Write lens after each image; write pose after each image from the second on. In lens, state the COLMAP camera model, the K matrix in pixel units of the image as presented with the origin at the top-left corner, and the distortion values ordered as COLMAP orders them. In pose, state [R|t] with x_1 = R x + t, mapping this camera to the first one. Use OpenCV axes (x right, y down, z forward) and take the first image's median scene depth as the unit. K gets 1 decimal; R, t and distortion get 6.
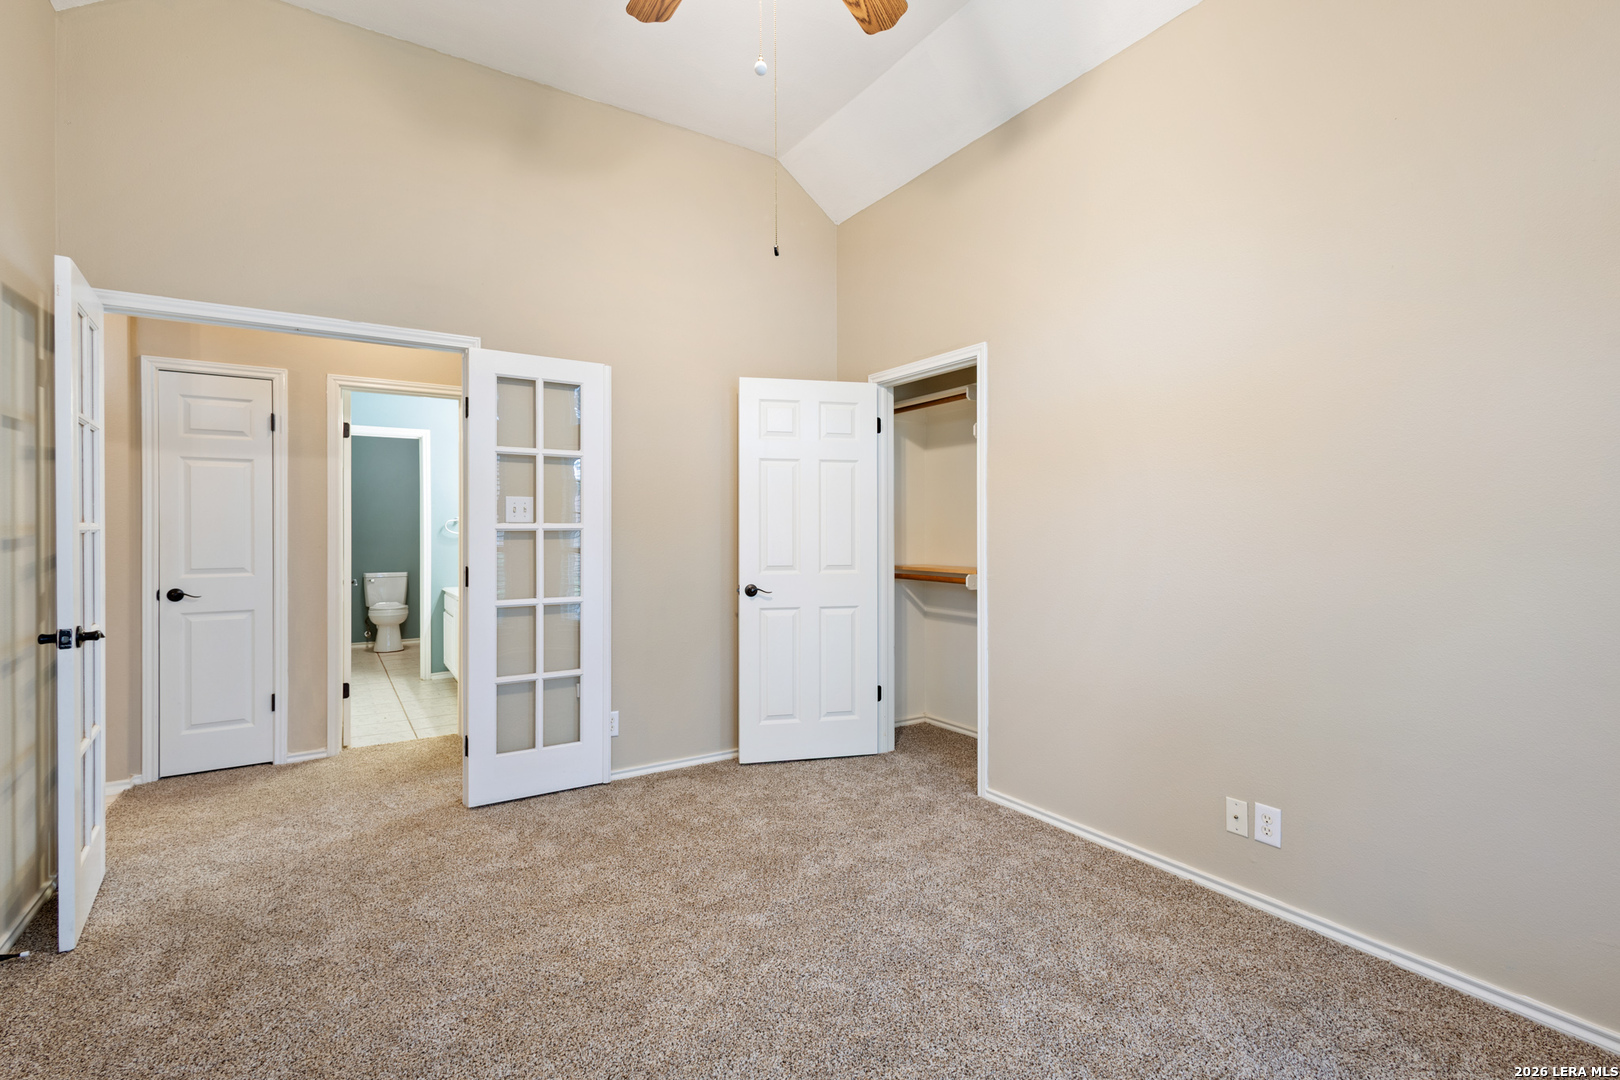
lens RADIAL K [[748.5, 0, 804.1], [0, 748.5, 537.8], [0, 0, 1]] dist [0.009071, -0.000379]
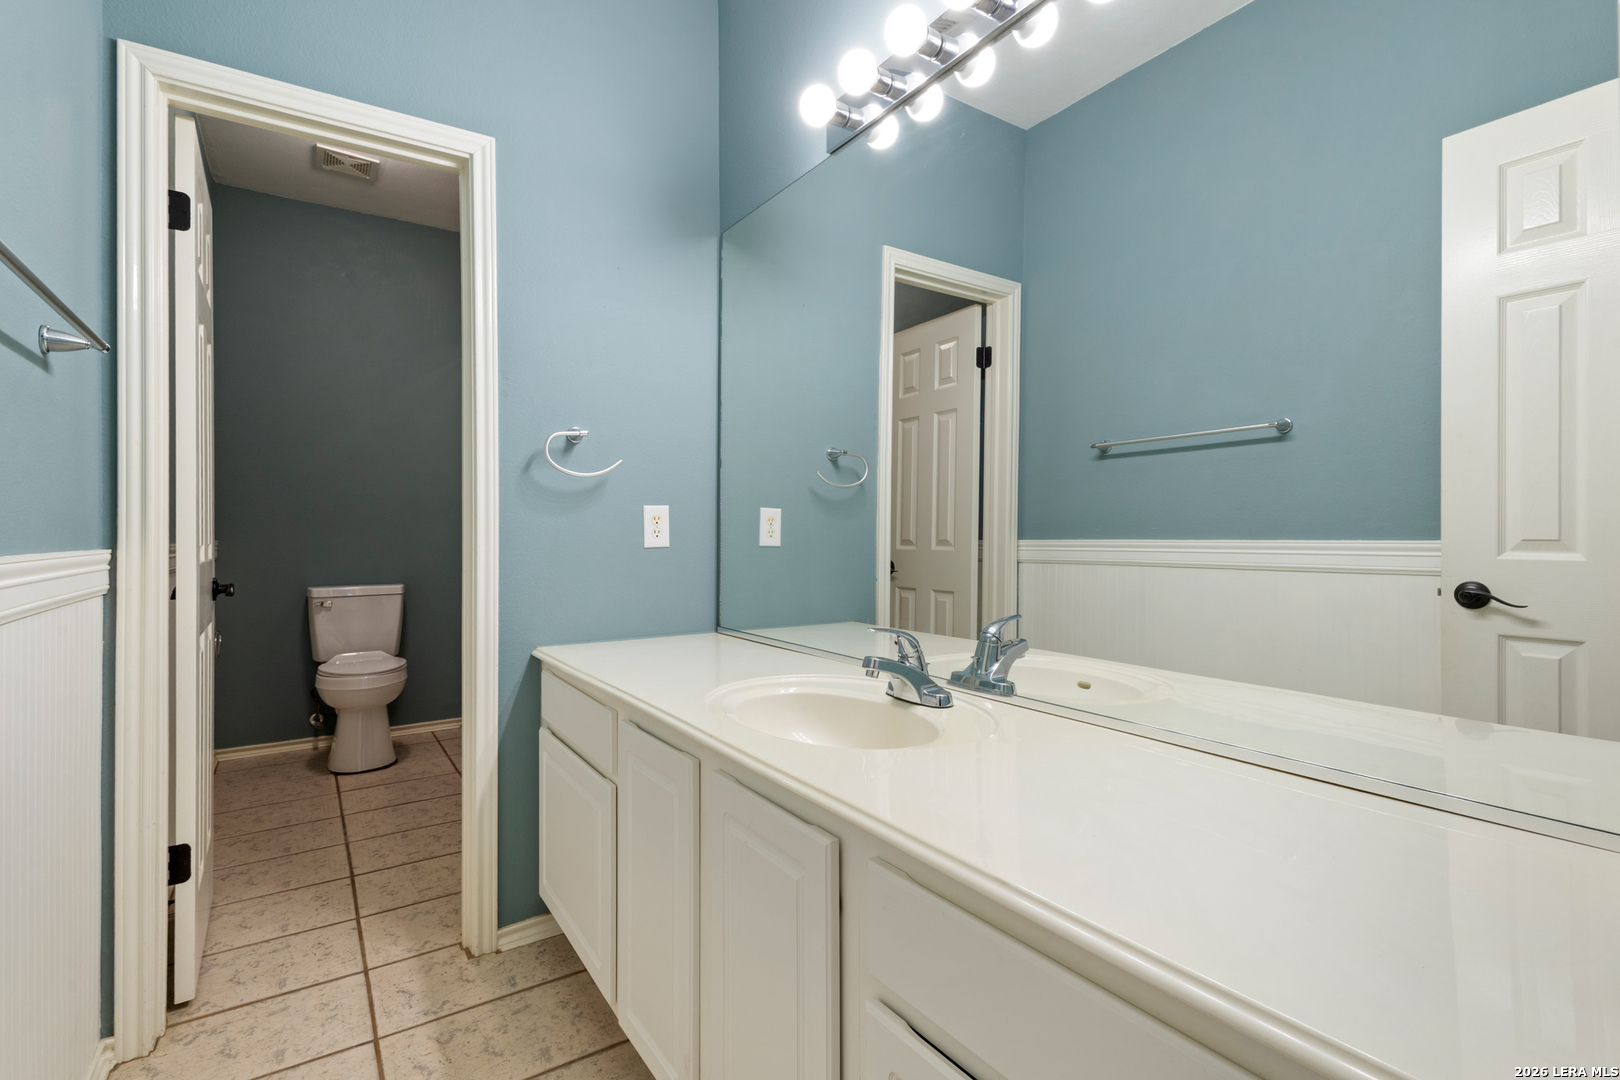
lens RADIAL K [[748.5, 0, 804.1], [0, 748.5, 537.8], [0, 0, 1]] dist [0.009071, -0.000379]
pose [[0.999626, 0.013310, 0.023898, -0.303978], [-0.013245, 0.999908, -0.002862, 0.014184], [-0.023934, 0.002544, 0.999710, 0.548203]]
